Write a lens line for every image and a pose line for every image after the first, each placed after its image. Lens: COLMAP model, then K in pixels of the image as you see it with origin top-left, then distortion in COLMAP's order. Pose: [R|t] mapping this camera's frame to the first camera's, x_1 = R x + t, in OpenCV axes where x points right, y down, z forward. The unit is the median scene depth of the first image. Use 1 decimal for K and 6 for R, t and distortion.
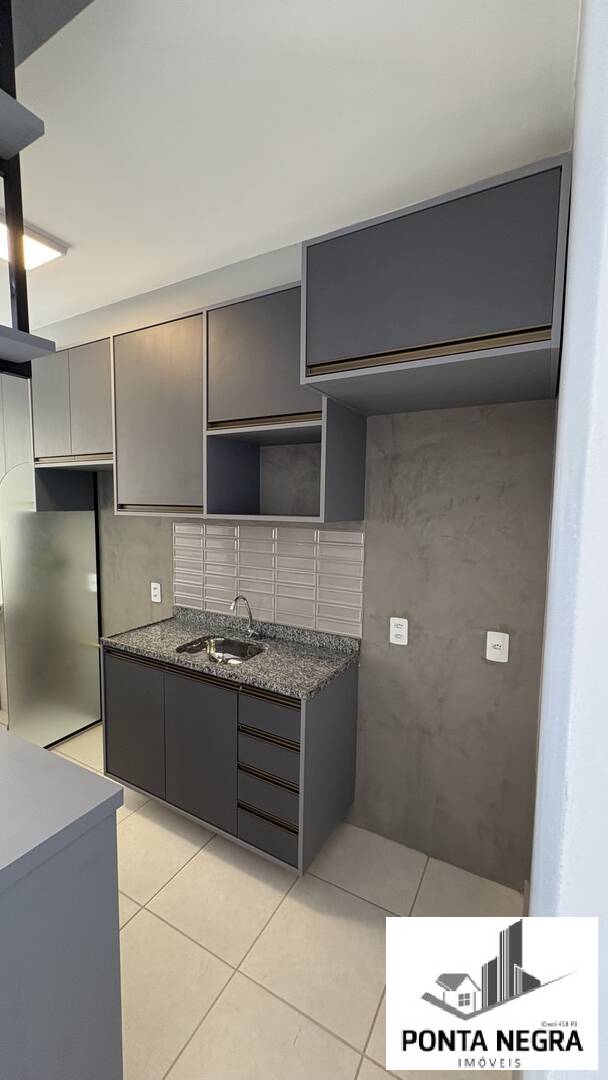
lens RADIAL K [[428.7, 0, 303.2], [0, 428.7, 534.6], [0, 0, 1]] dist [-0.002448, 0.000804]
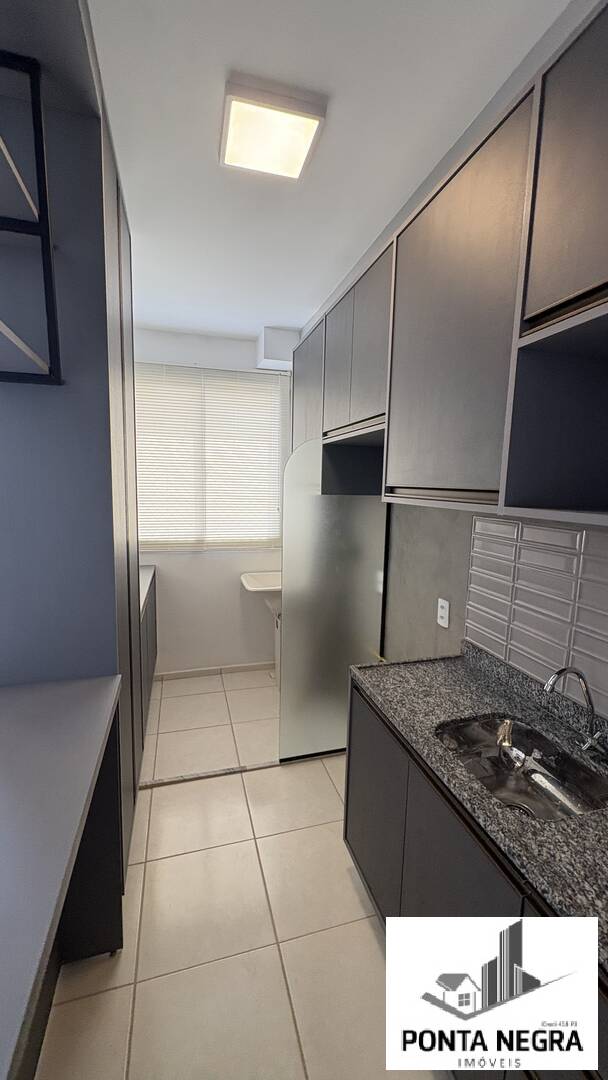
lens RADIAL K [[428.7, 0, 305.3], [0, 428.7, 537.7], [0, 0, 1]] dist [-0.002448, 0.000804]
pose [[0.711735, 0.096225, -0.695826, -0.026020], [-0.069677, 0.995359, 0.066377, -0.021859], [0.698984, 0.001240, 0.715136, 0.359437]]
